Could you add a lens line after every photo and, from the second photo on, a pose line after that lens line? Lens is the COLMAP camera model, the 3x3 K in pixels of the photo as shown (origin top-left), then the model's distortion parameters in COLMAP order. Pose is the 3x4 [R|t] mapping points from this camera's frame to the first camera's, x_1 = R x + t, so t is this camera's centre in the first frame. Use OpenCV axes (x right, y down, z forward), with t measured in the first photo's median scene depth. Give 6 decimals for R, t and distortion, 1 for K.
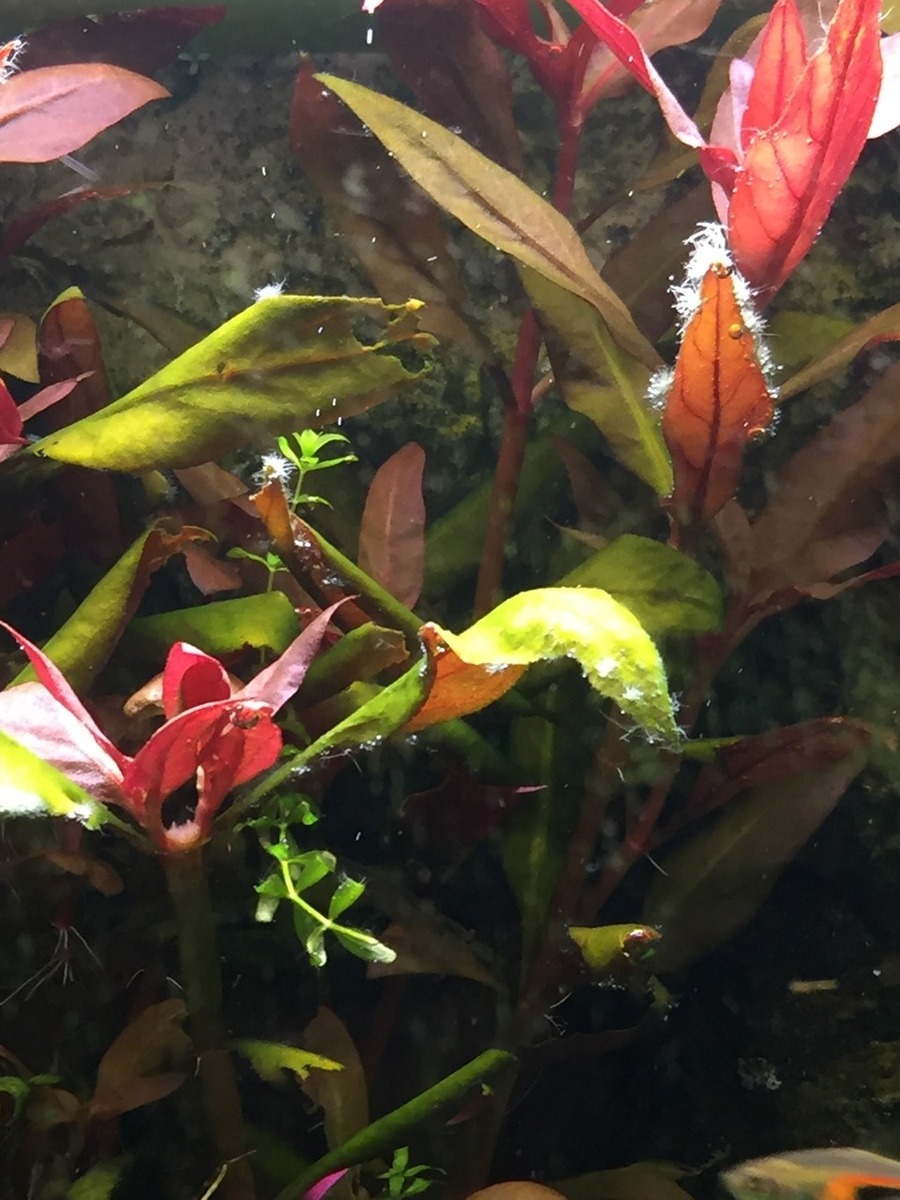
lens RADIAL K [[2695.6, 0, 447.1], [0, 2695.6, 600.7], [0, 0, 1]] dist [-0.053097, 0.000000]
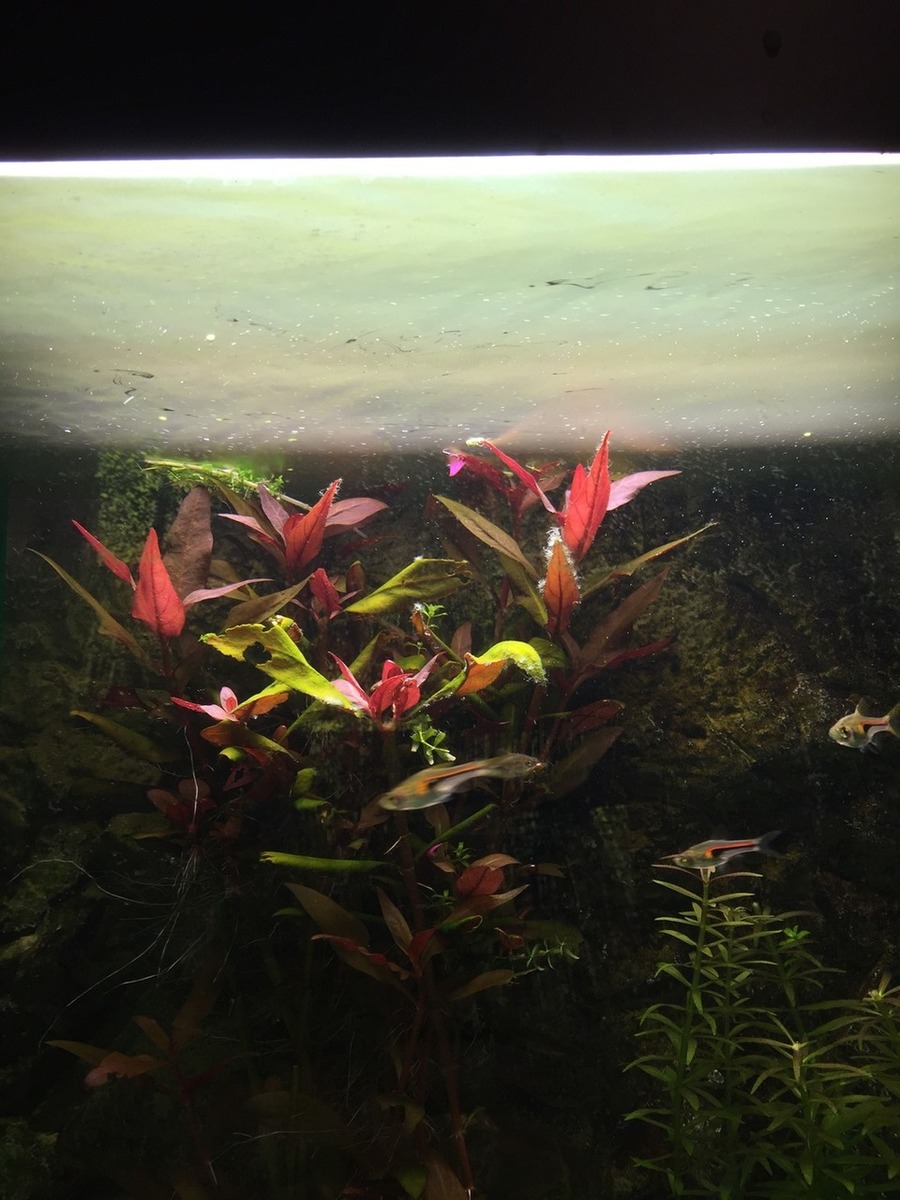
lens RADIAL K [[1013.9, 0, 455.2], [0, 1013.9, 598.7], [0, 0, 1]] dist [-0.000785, -0.000315]
pose [[0.998359, -0.009423, -0.056478, 0.043896], [-0.002738, 0.977383, -0.211461, 0.184428], [0.057193, 0.211269, 0.975753, -0.152353]]
